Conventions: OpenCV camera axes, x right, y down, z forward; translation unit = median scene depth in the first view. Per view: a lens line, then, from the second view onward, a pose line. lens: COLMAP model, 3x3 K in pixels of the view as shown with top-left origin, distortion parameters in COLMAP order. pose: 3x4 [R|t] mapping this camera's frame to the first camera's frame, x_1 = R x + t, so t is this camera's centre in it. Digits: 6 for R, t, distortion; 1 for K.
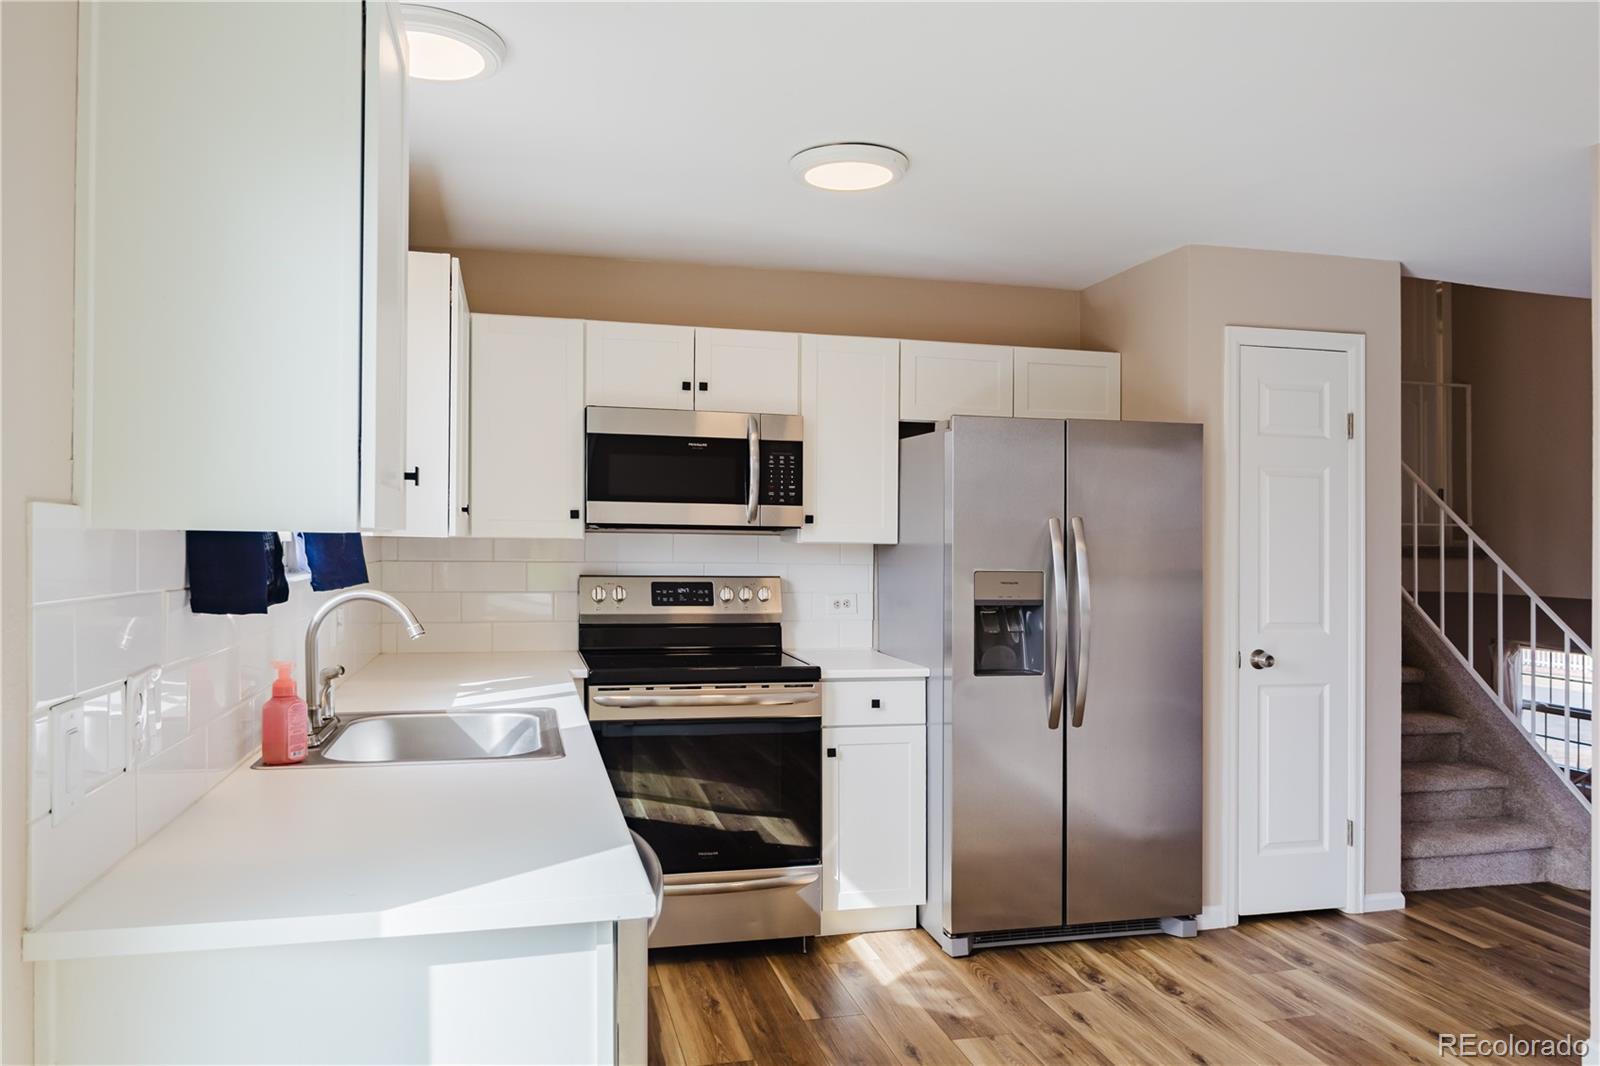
lens RADIAL K [[1125.9, 0, 800.0], [0, 1125.9, 533.0], [0, 0, 1]] dist [0.004758, -0.004544]
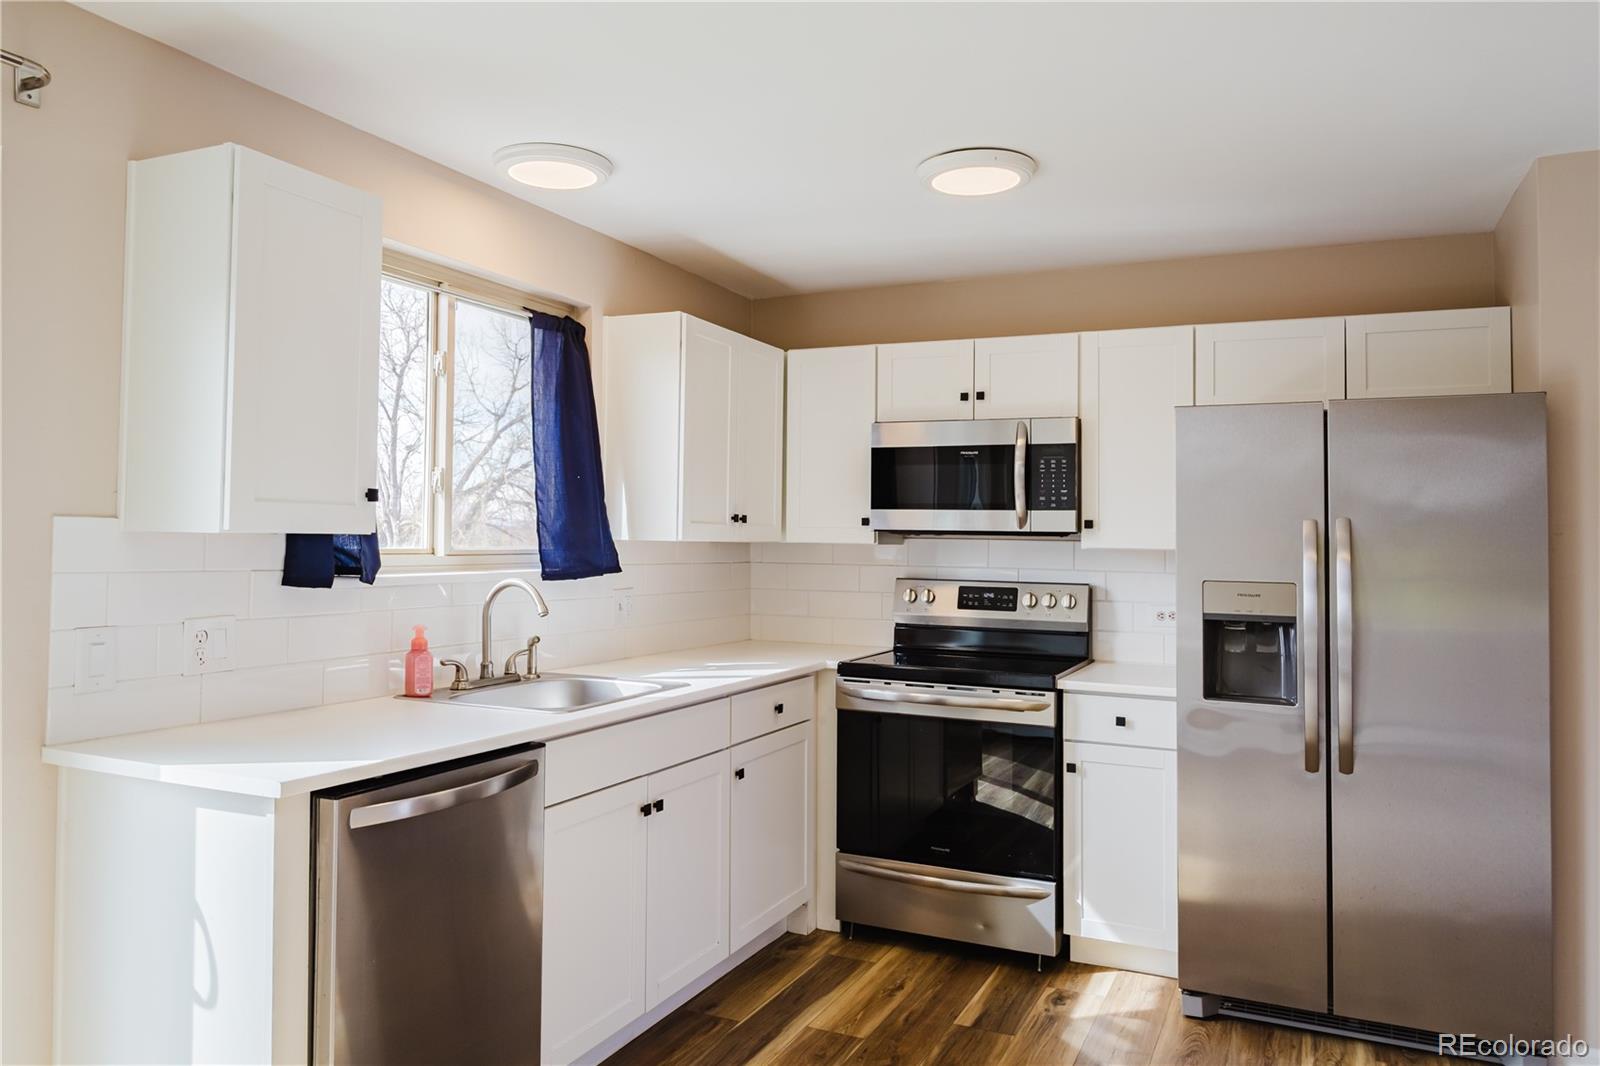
lens RADIAL K [[1137.2, 0, 799.3], [0, 1137.2, 508.9], [0, 0, 1]] dist [0.004732, 0.002301]
pose [[0.774812, -0.018356, -0.631925, 0.453167], [-0.001334, 0.999529, -0.030671, 0.005124], [0.632190, 0.024608, 0.774423, 0.097994]]
